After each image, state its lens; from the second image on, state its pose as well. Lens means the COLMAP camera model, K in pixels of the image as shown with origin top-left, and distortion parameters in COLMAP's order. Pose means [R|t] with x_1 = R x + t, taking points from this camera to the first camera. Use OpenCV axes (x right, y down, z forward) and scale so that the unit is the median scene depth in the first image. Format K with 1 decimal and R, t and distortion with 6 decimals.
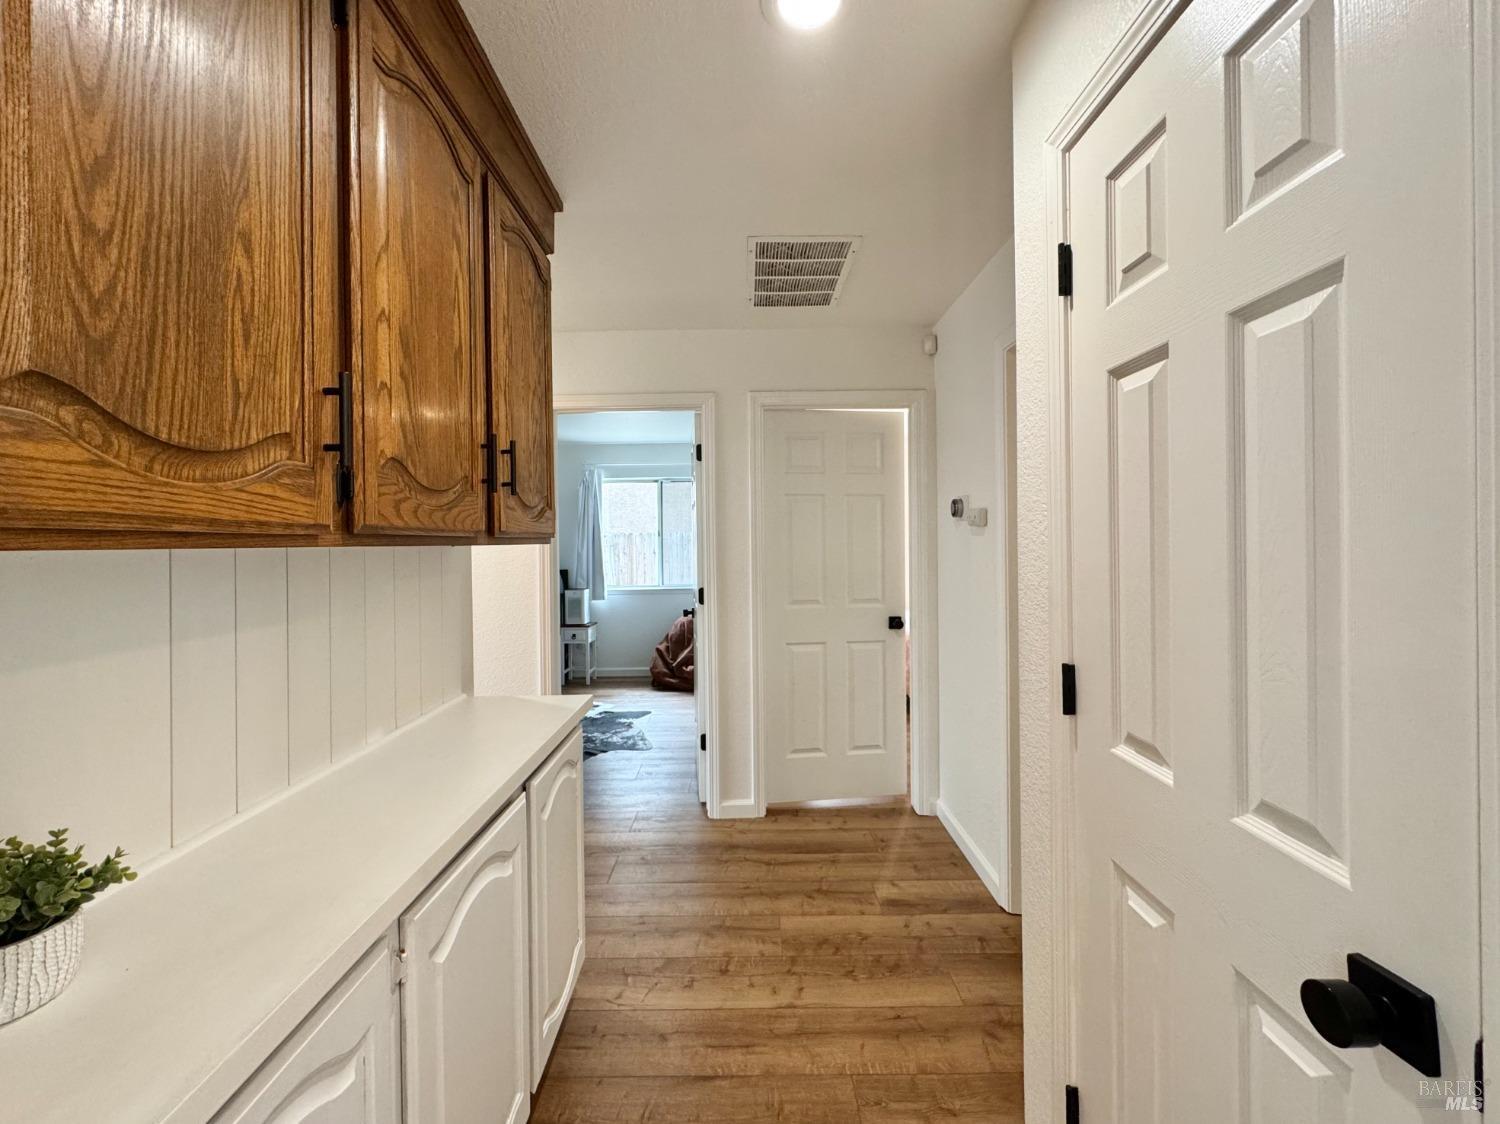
lens RADIAL K [[609.9, 0, 750.0], [0, 609.9, 562.0], [0, 0, 1]] dist [-0.000883, 0.000470]
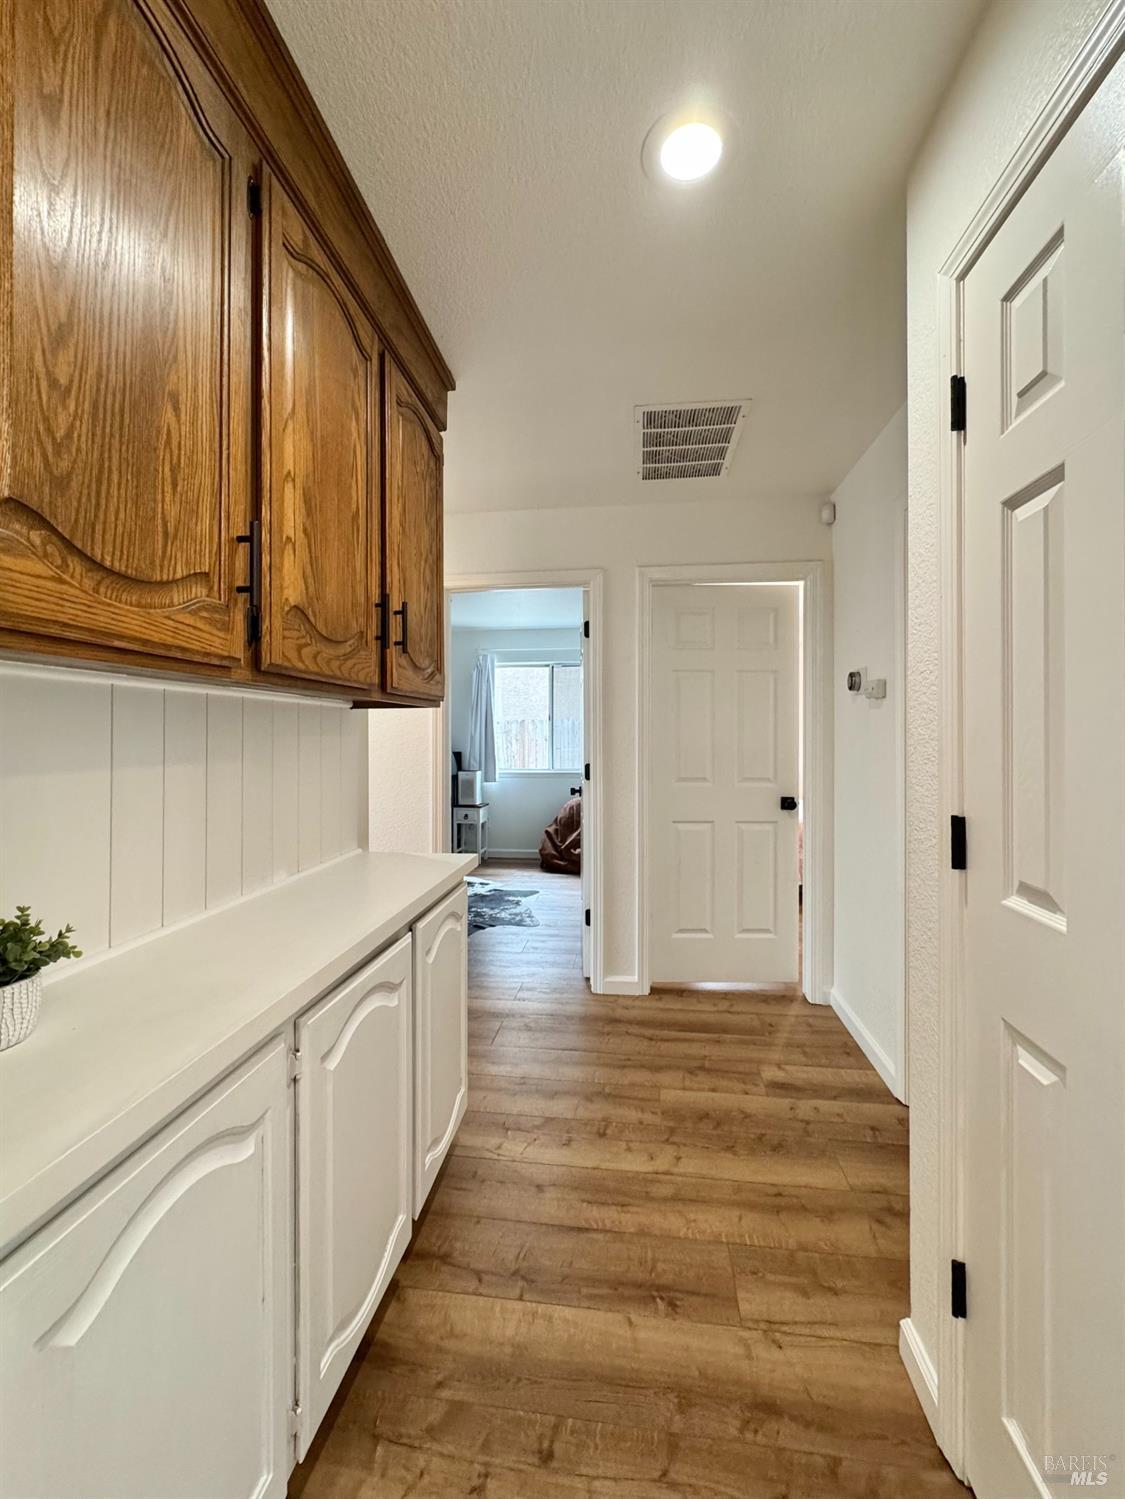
lens RADIAL K [[645.6, 0, 589.8], [0, 645.6, 818.4], [0, 0, 1]] dist [0.000756, 0.000281]
pose [[0.992055, 0.010857, -0.125339, 0.075228], [-0.011346, 0.999931, -0.003187, 0.176036], [0.125295, 0.004583, 0.992109, -0.072202]]
